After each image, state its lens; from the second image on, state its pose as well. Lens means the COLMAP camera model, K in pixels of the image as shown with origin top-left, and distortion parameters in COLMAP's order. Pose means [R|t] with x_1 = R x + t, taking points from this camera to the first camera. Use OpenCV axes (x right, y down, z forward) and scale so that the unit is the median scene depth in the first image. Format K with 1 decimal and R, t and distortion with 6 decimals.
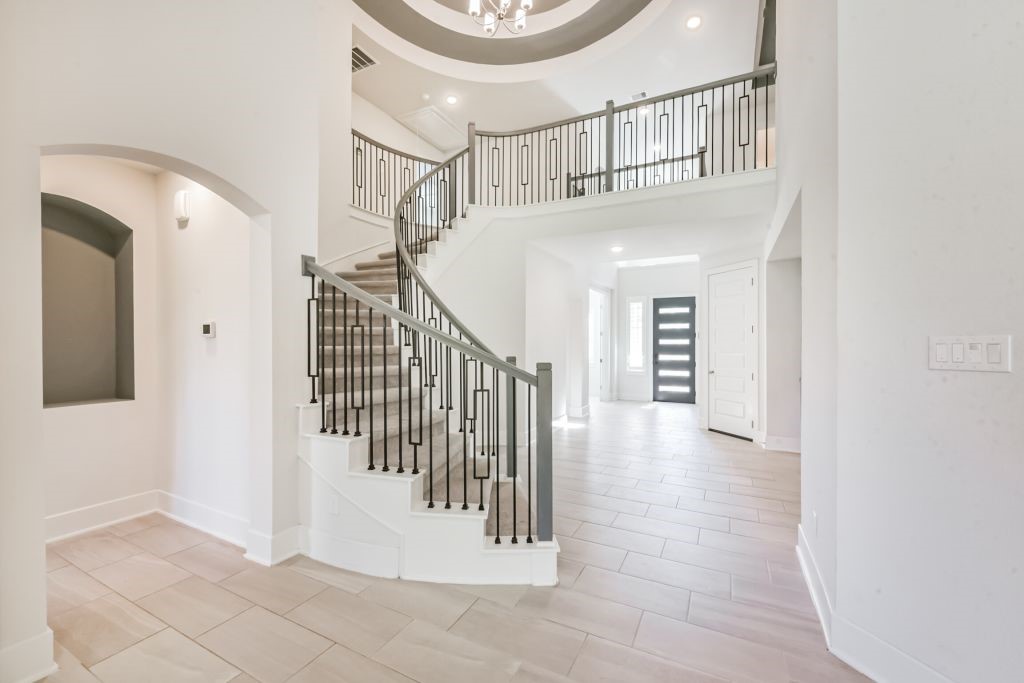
lens RADIAL K [[420.4, 0, 504.8], [0, 420.4, 344.5], [0, 0, 1]] dist [0.010384, -0.000153]
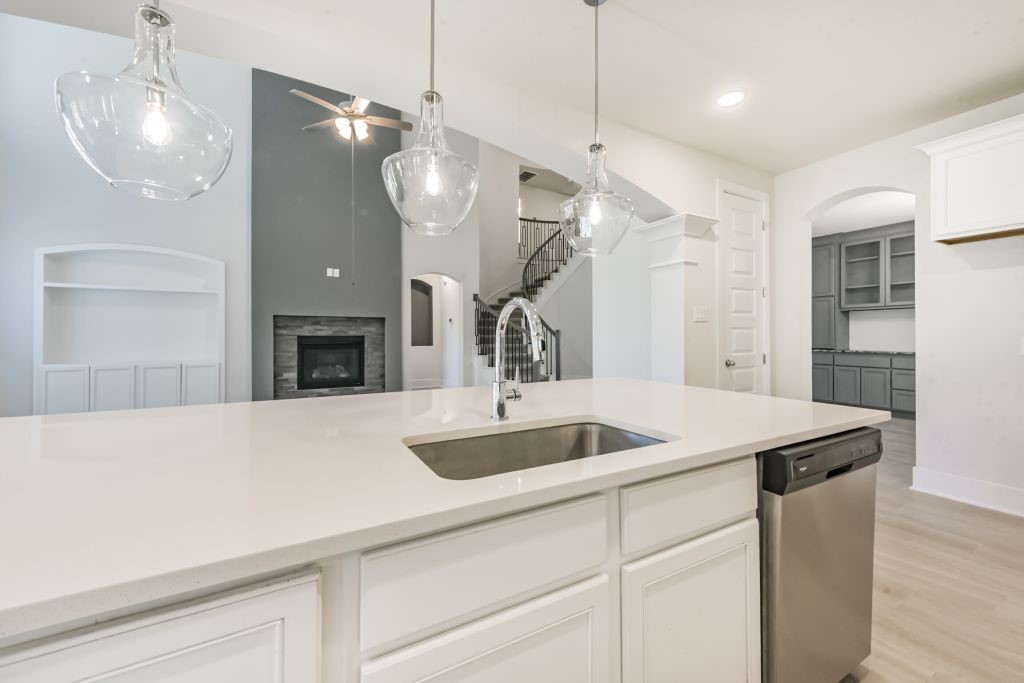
lens RADIAL K [[401.5, 0, 508.7], [0, 401.5, 334.2], [0, 0, 1]] dist [0.008217, -0.003108]
pose [[0.836161, -0.003220, -0.548474, 0.668652], [-0.000064, 0.999982, -0.005969, 0.044208], [0.548484, 0.005026, 0.836146, -0.634157]]
